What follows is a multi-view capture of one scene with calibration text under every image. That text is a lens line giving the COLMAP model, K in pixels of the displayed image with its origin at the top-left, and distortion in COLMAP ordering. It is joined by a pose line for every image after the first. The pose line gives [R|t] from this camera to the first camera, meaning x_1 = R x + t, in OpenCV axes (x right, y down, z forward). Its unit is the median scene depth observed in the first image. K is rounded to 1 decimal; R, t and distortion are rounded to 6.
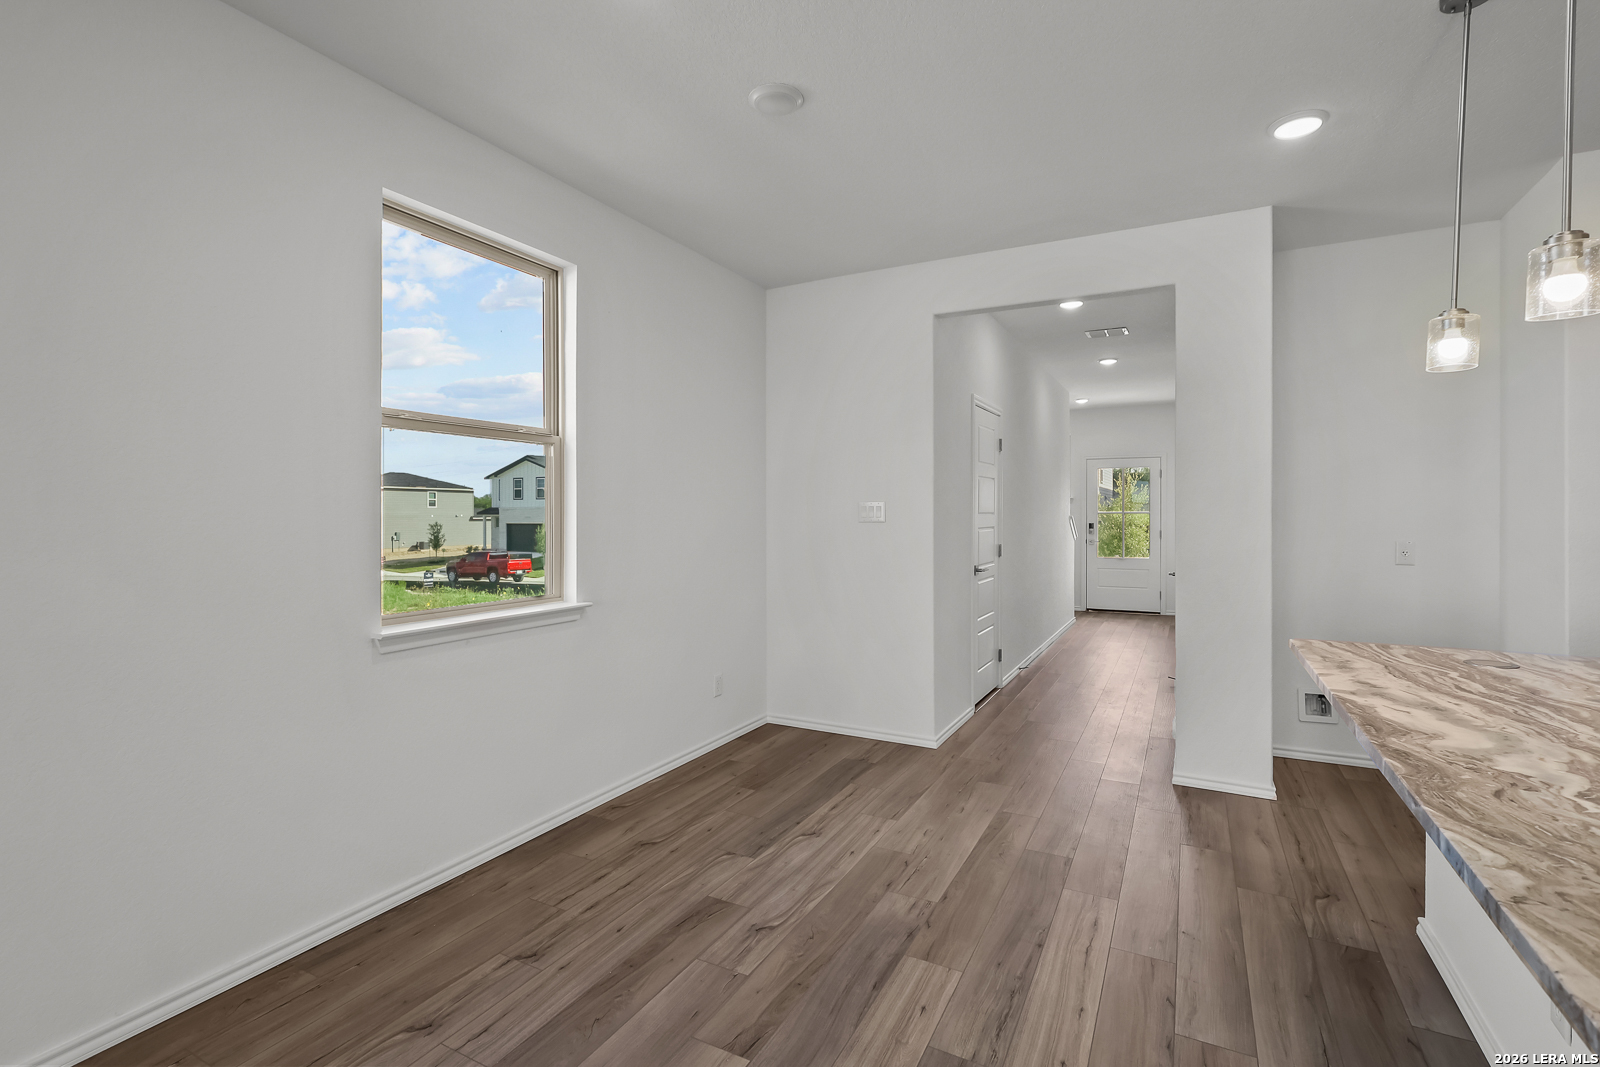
lens RADIAL K [[743.4, 0, 795.2], [0, 743.4, 529.3], [0, 0, 1]] dist [-0.010198, 0.003849]
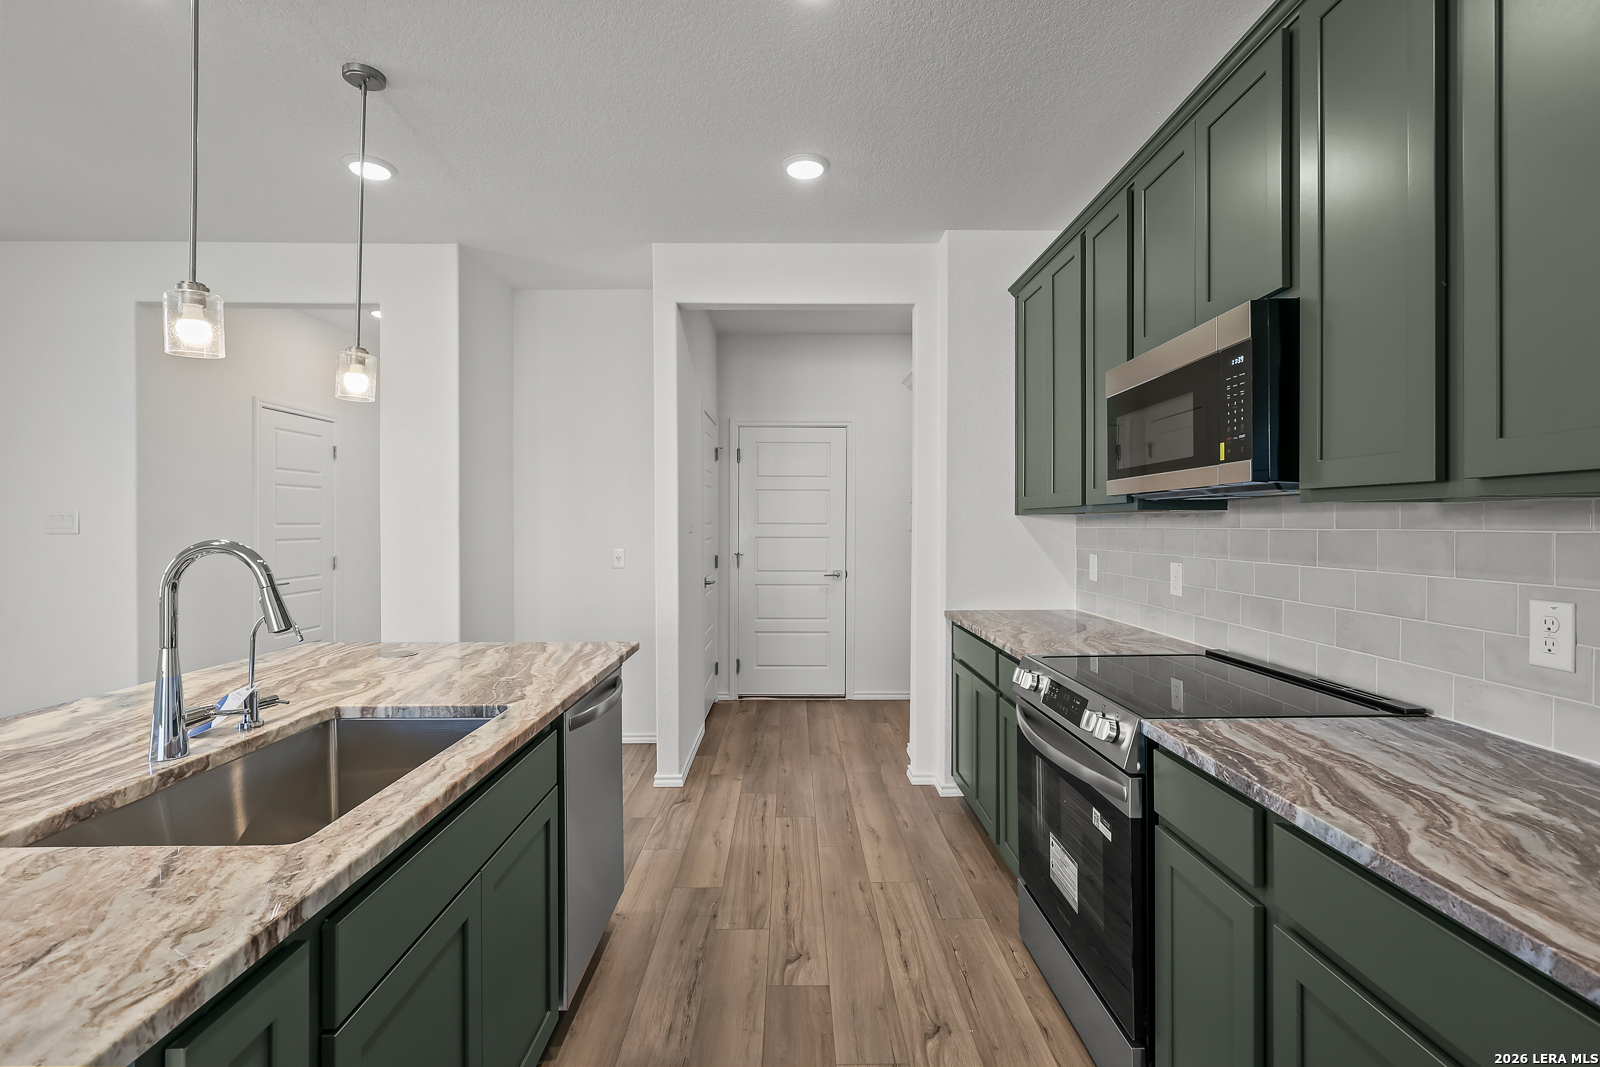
lens RADIAL K [[743.4, 0, 798.2], [0, 743.4, 526.0], [0, 0, 1]] dist [-0.010198, 0.003849]
pose [[0.867088, 0.001482, 0.498153, 0.745575], [0.008416, 0.999809, -0.017623, 0.001823], [-0.498084, 0.019473, 0.866910, -0.260180]]
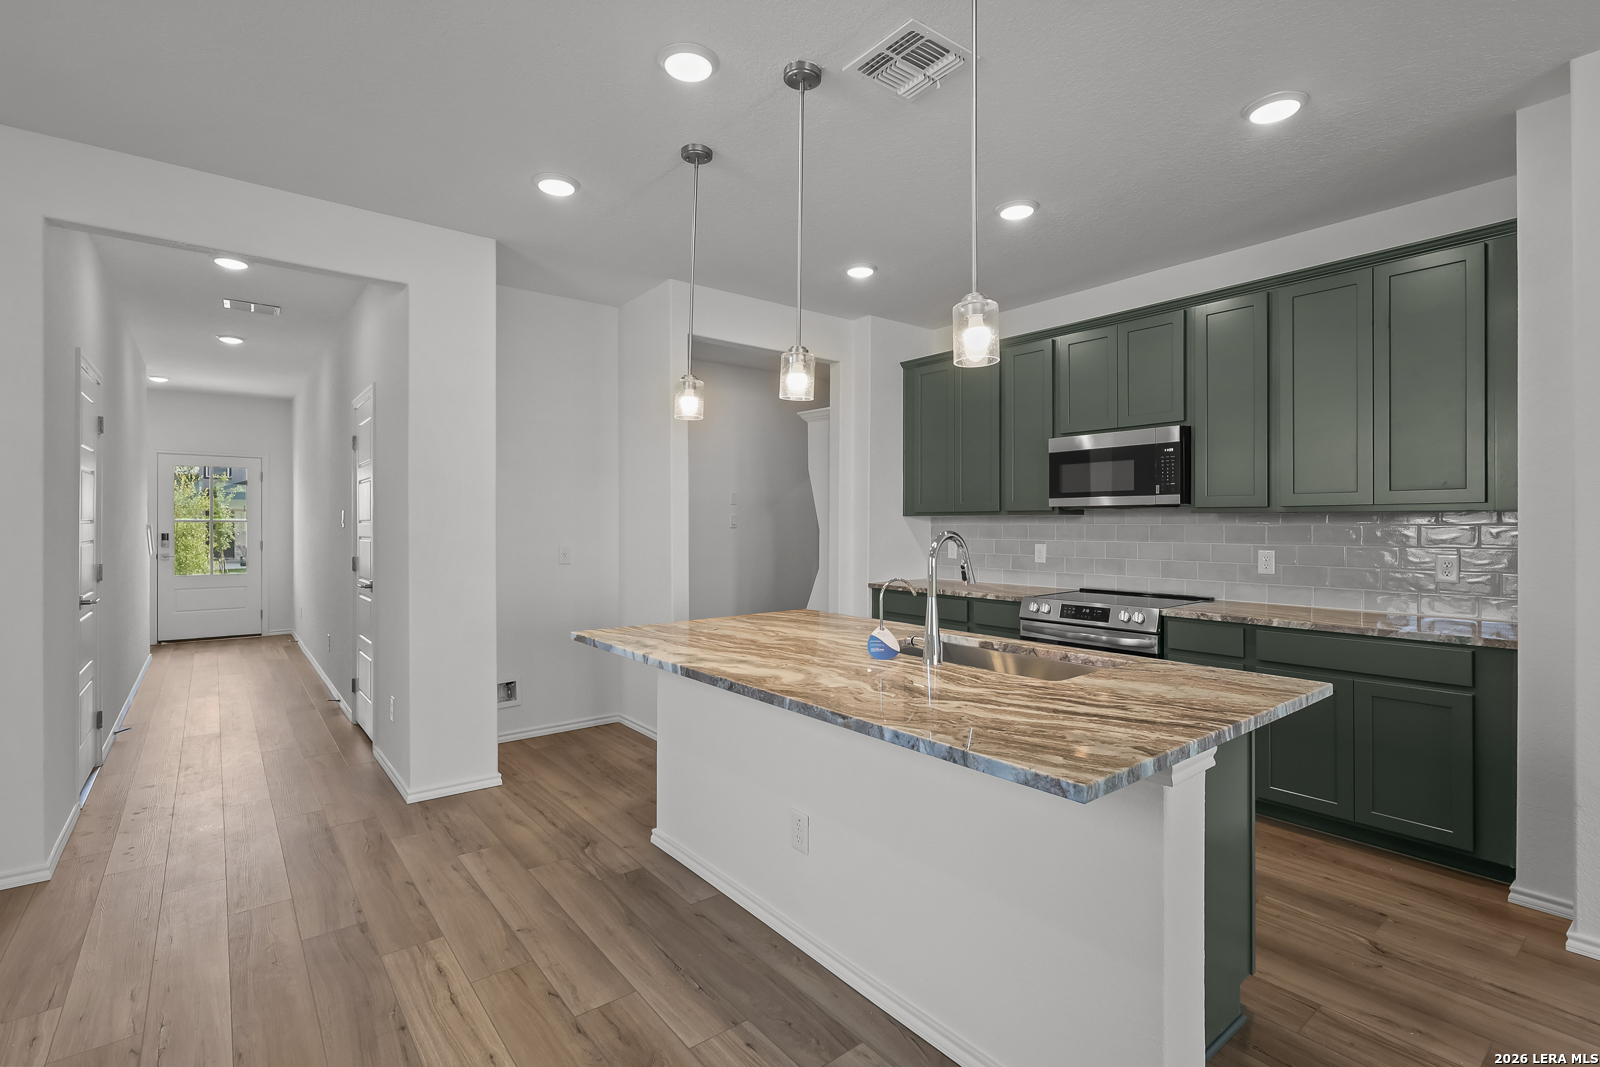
lens RADIAL K [[743.4, 0, 802.7], [0, 743.4, 531.6], [0, 0, 1]] dist [-0.010198, 0.003849]
pose [[0.384774, -0.007690, 0.922979, -0.257162], [0.015672, 0.999876, 0.001797, -0.003539], [-0.922878, 0.013773, 0.384847, 0.224755]]
